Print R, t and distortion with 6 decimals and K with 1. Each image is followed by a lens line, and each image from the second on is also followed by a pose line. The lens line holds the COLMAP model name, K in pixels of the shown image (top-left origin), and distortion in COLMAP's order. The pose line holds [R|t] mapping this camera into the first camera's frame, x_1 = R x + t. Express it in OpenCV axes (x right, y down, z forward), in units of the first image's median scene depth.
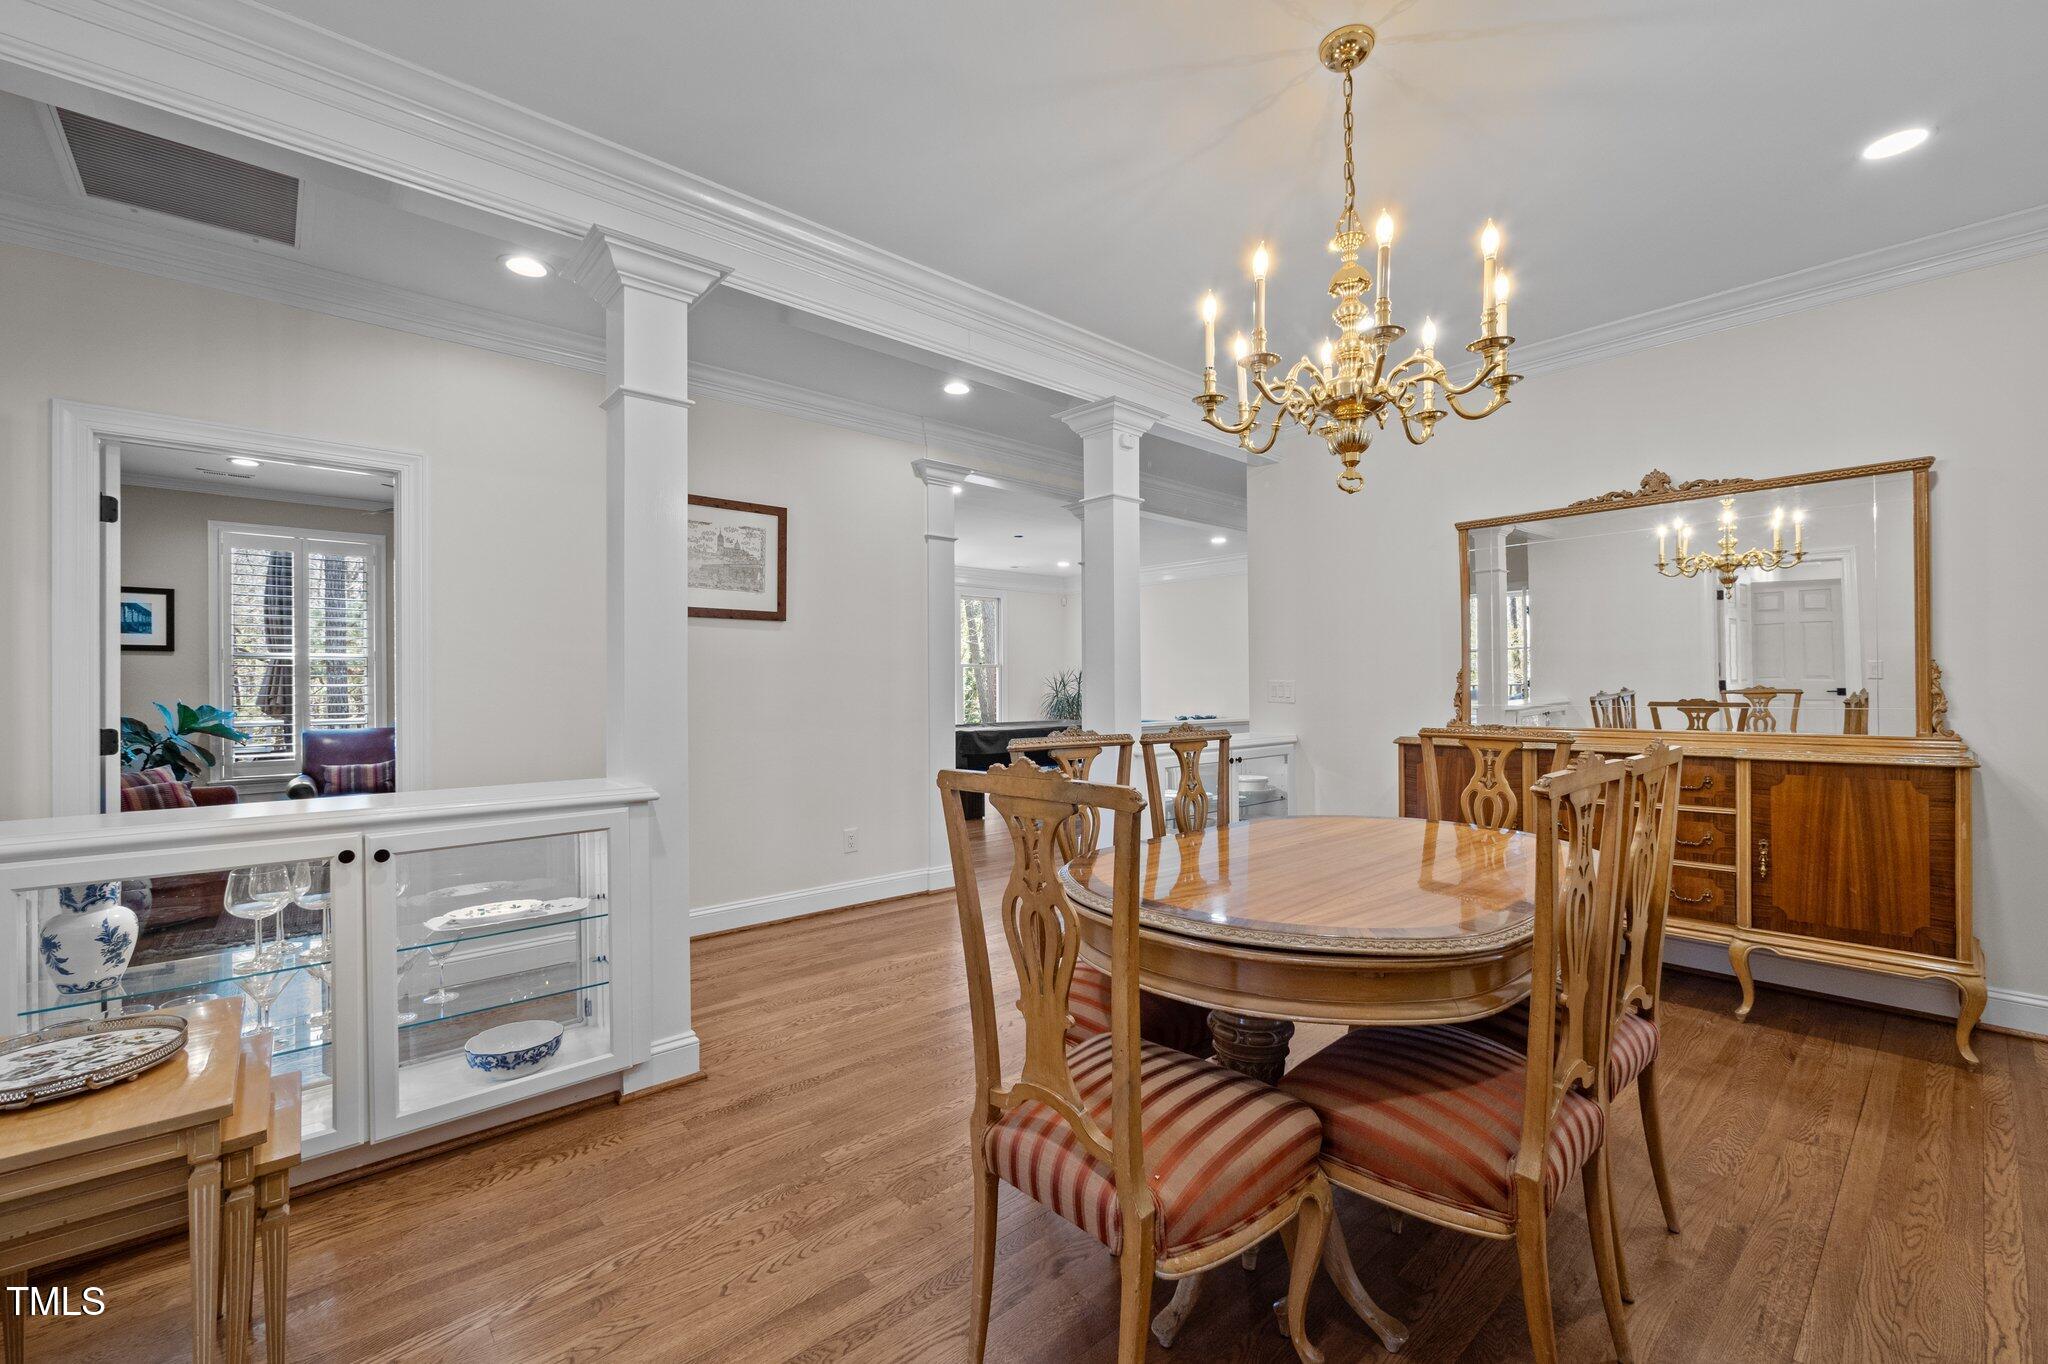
lens RADIAL K [[860.8, 0, 1022.8], [0, 860.8, 687.1], [0, 0, 1]] dist [-0.001679, 0.000166]
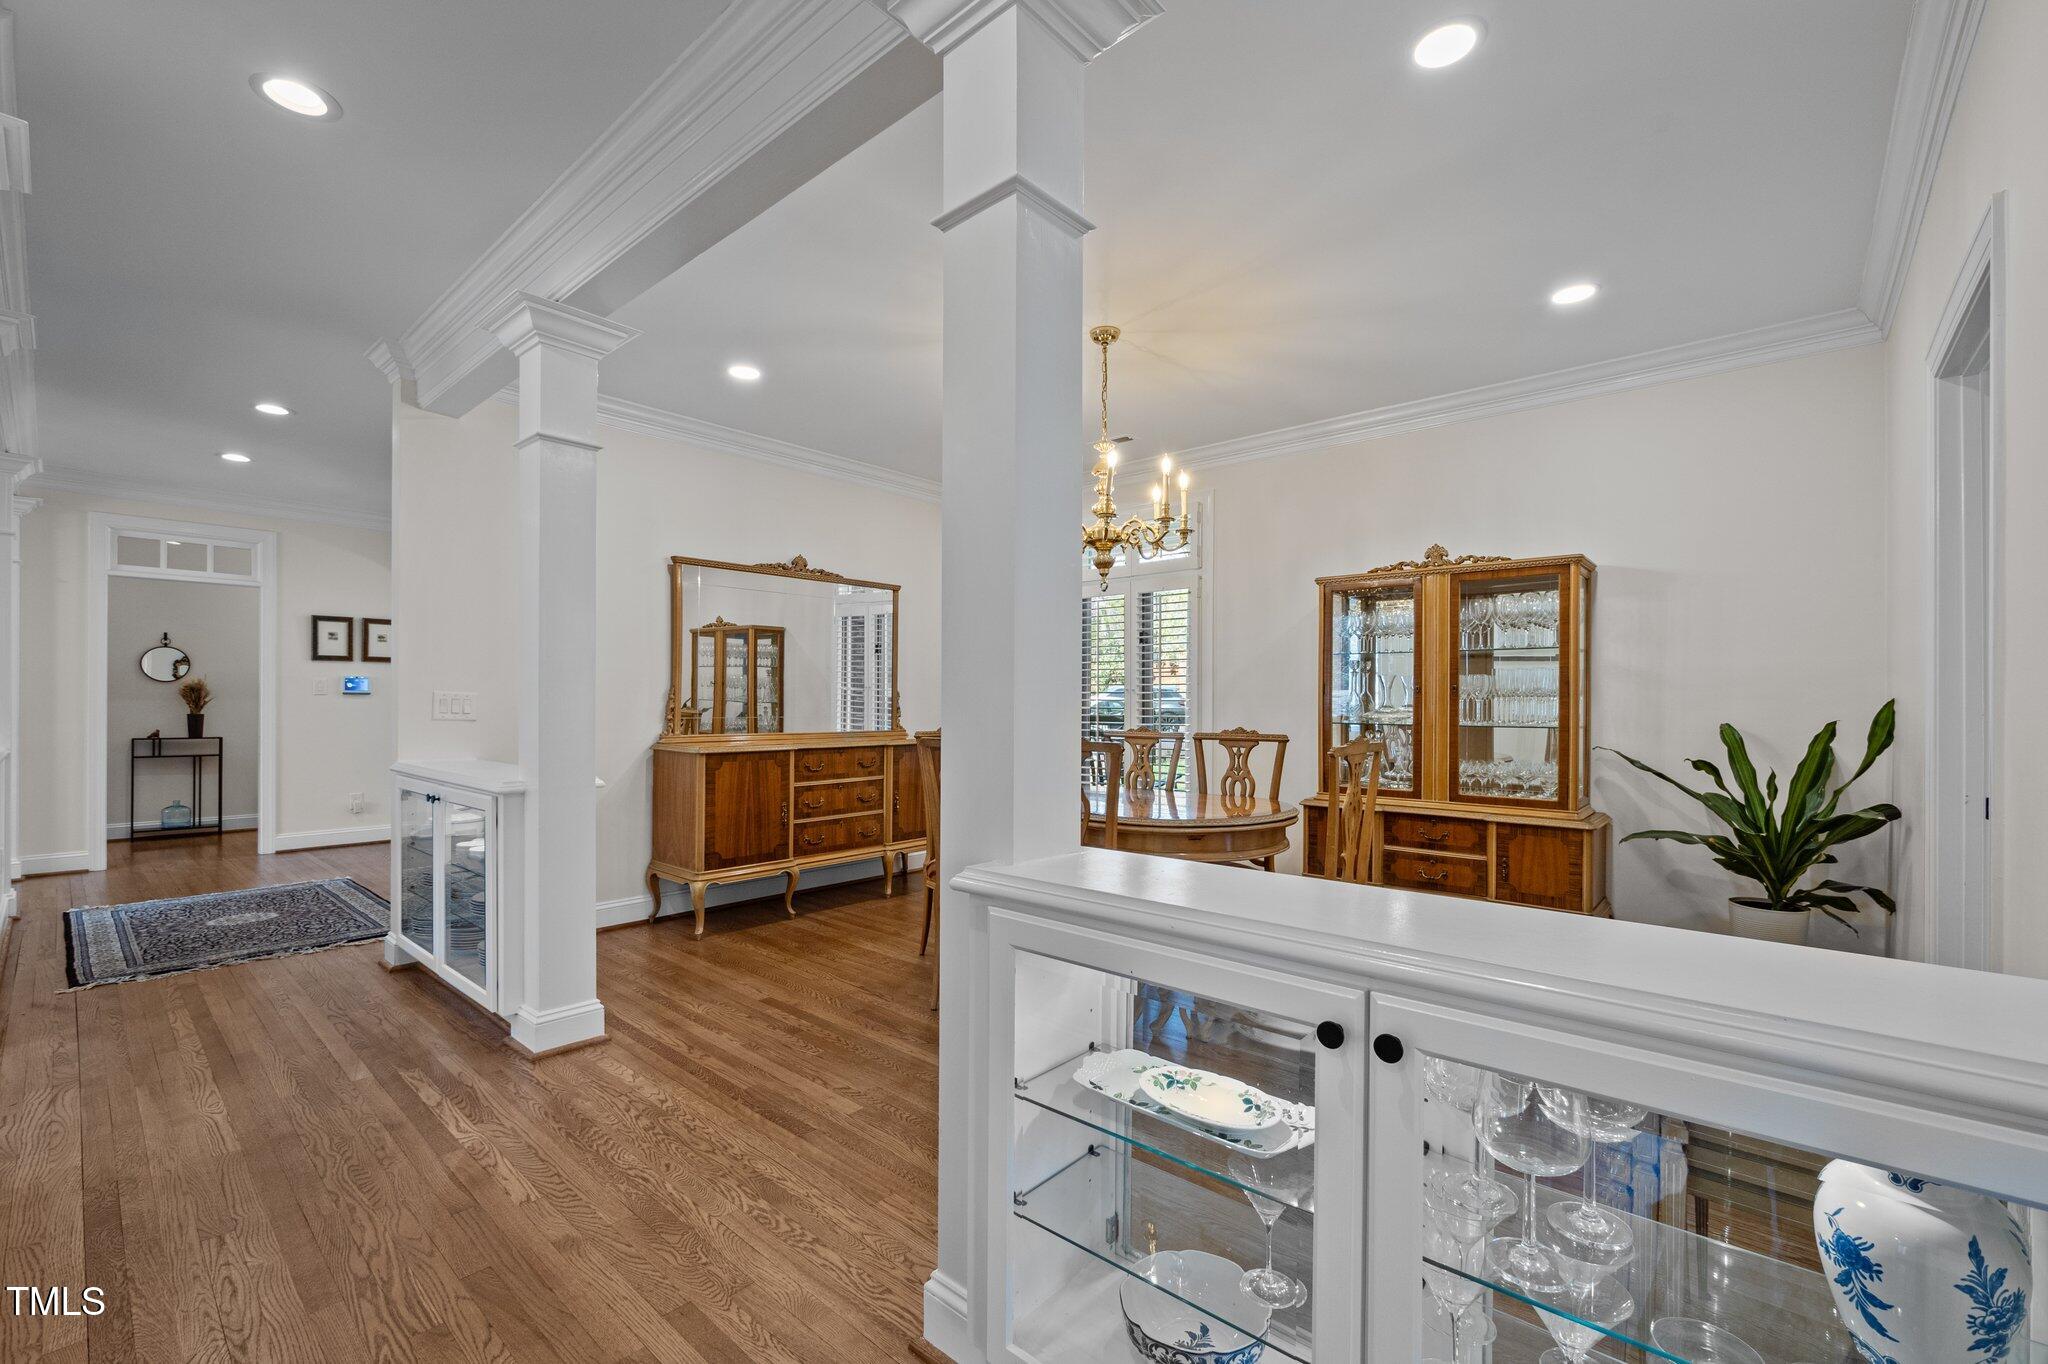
lens RADIAL K [[860.8, 0, 1022.8], [0, 860.8, 687.1], [0, 0, 1]] dist [-0.001679, 0.000166]
pose [[-0.112872, 0.019237, 0.993423, -0.703399], [-0.009280, 0.999749, -0.020414, 0.000225], [-0.993566, -0.011523, -0.112665, 0.714184]]
